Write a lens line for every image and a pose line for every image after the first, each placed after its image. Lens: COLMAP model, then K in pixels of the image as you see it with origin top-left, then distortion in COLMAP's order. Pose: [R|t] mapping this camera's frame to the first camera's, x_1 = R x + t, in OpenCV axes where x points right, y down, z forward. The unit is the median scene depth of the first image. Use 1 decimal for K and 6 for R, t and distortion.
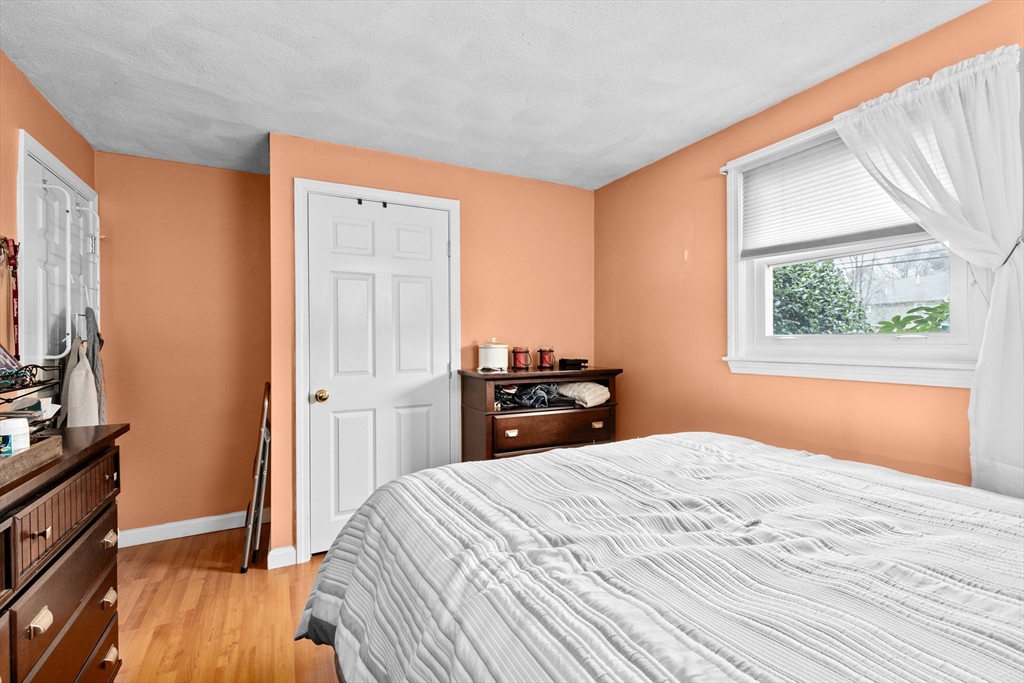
lens RADIAL K [[458.8, 0, 510.7], [0, 458.8, 341.9], [0, 0, 1]] dist [0.007828, -0.001291]
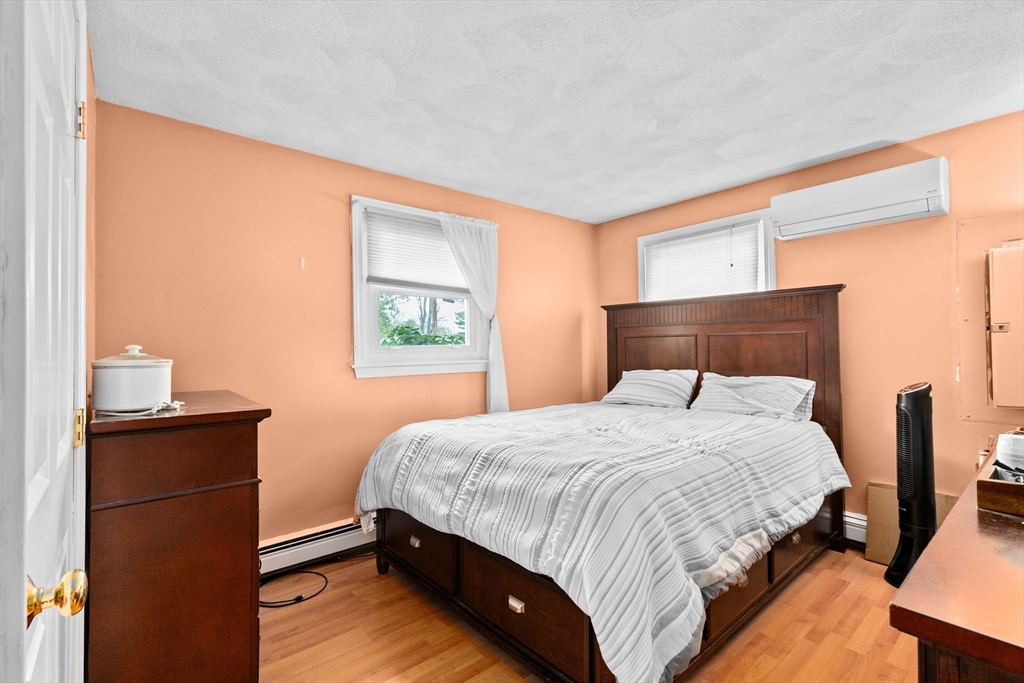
lens RADIAL K [[458.8, 0, 510.8], [0, 458.8, 341.9], [0, 0, 1]] dist [0.007828, -0.001291]
pose [[-0.217100, 0.016983, 0.976002, -0.838304], [0.014413, 0.999795, -0.014191, -0.002634], [-0.976043, 0.010986, -0.217300, 1.003516]]
